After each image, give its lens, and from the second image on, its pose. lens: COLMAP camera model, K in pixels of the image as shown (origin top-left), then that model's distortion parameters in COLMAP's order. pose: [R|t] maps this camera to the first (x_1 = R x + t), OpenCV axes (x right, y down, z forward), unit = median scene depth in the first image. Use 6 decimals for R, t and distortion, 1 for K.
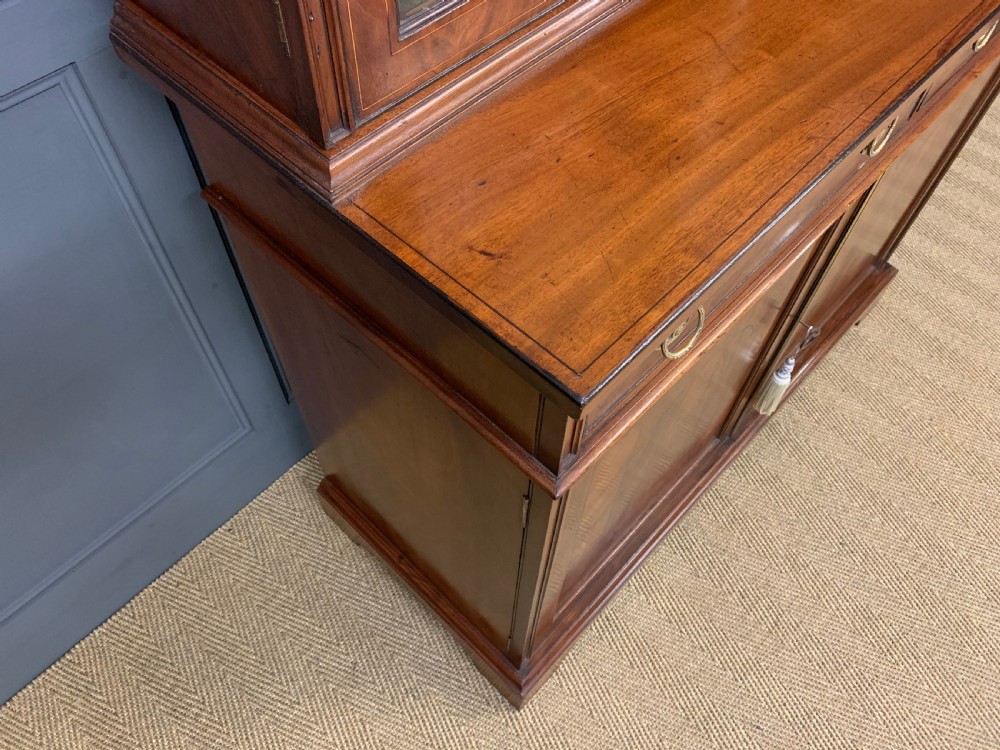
lens RADIAL K [[770.4, 0, 500.9], [0, 770.4, 369.7], [0, 0, 1]] dist [0.046612, -0.053931]
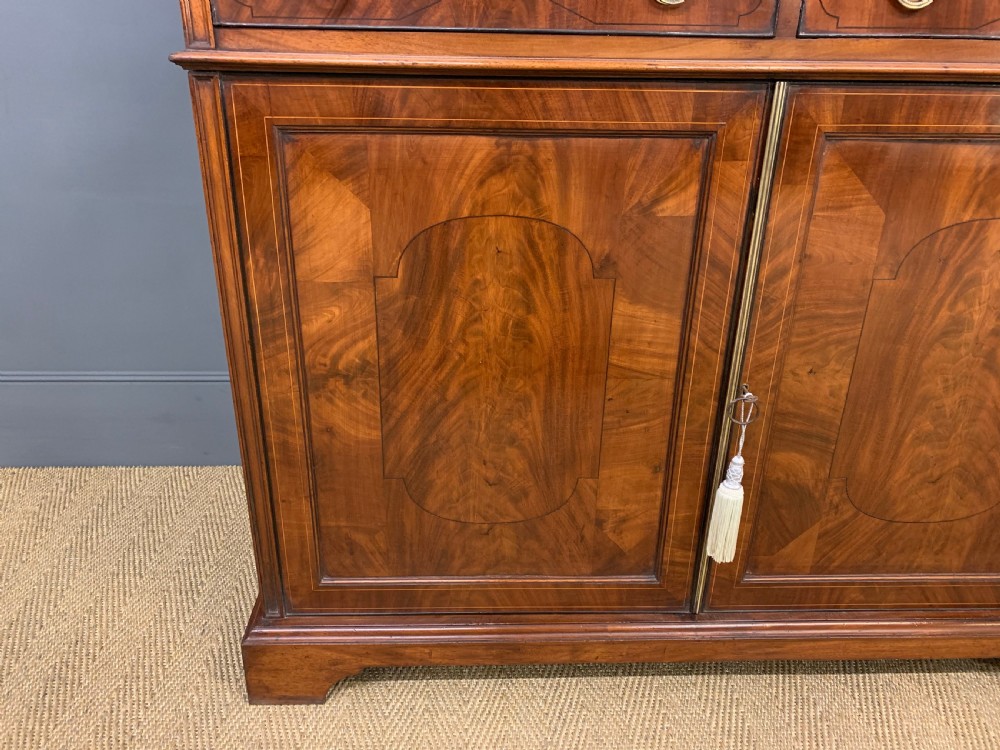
lens RADIAL K [[770.4, 0, 486.6], [0, 770.4, 366.5], [0, 0, 1]] dist [0.046612, -0.053931]
pose [[0.715022, 0.280000, -0.640580, 0.618473], [-0.585849, 0.739972, -0.330487, 0.295426], [0.381475, 0.611589, 0.693134, 0.304623]]
